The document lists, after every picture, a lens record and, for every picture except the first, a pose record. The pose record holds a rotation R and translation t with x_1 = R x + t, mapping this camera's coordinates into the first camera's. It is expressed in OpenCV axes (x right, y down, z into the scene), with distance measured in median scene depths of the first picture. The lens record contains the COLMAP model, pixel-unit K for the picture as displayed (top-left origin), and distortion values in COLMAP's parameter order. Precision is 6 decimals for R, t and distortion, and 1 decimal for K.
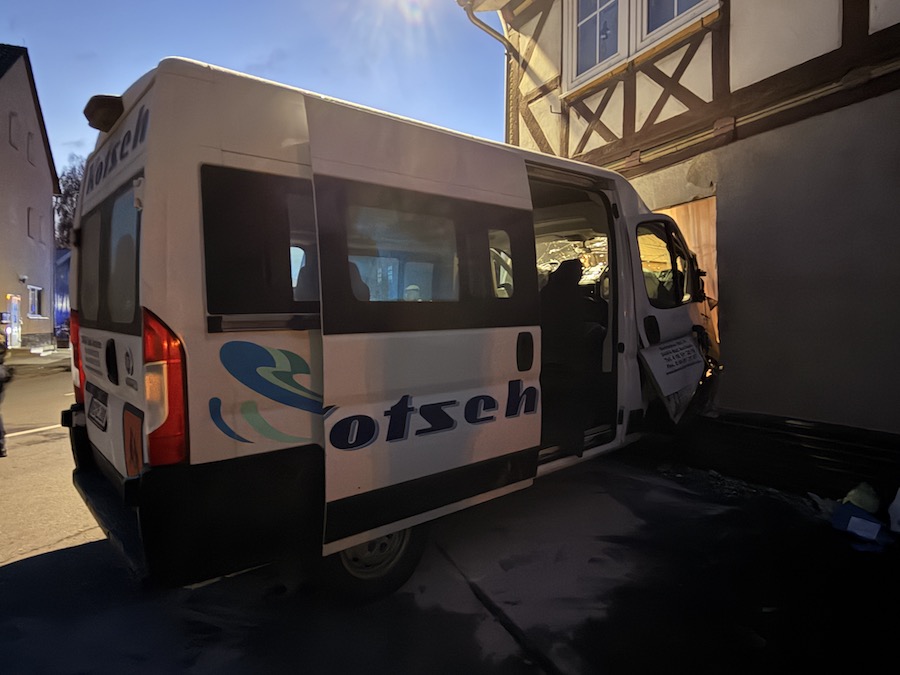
lens RADIAL K [[557.3, 0, 447.6], [0, 557.3, 336.7], [0, 0, 1]] dist [-0.002223, -0.002028]
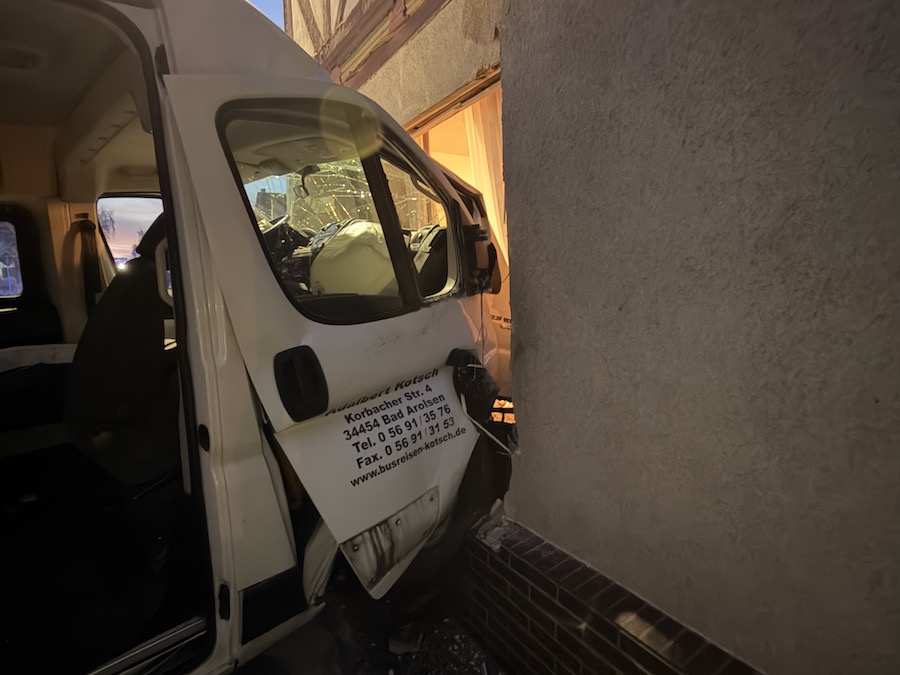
lens RADIAL K [[522.5, 0, 448.9], [0, 522.5, 334.1], [0, 0, 1]] dist [0.000433, -0.000050]
pose [[0.998861, -0.028187, 0.038503, 0.594811], [0.024727, 0.995851, 0.087576, -0.100401], [-0.040812, -0.086524, 0.995413, 0.810329]]
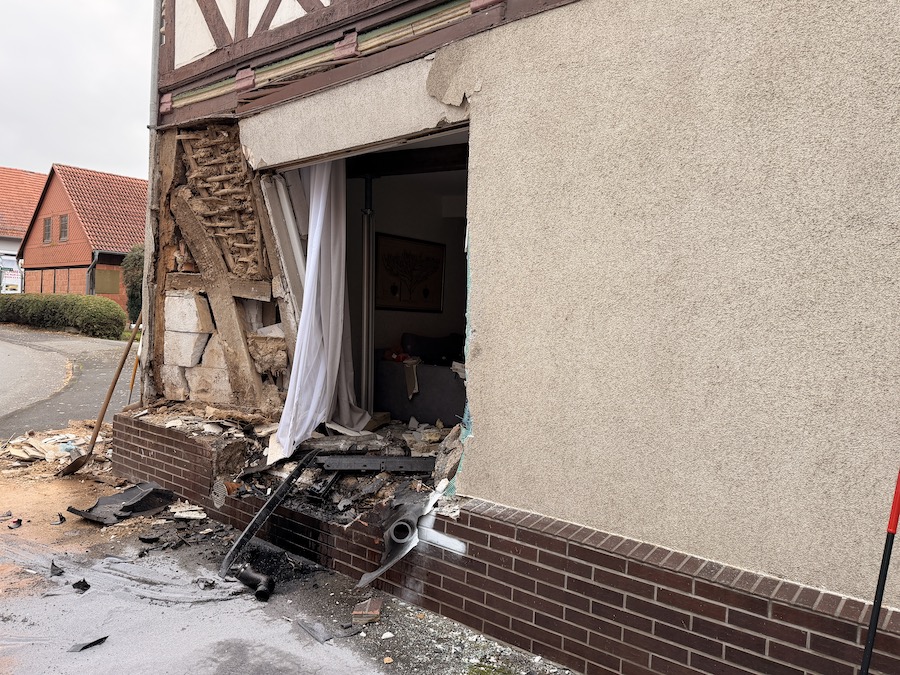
lens RADIAL K [[682.7, 0, 448.9], [0, 682.7, 334.2], [0, 0, 1]] dist [0.106967, -0.164098]
pose [[0.928574, 0.029579, 0.369966, 0.295301], [-0.034459, 0.999384, 0.006586, -0.058360], [-0.369544, -0.018864, 0.929022, 0.501733]]
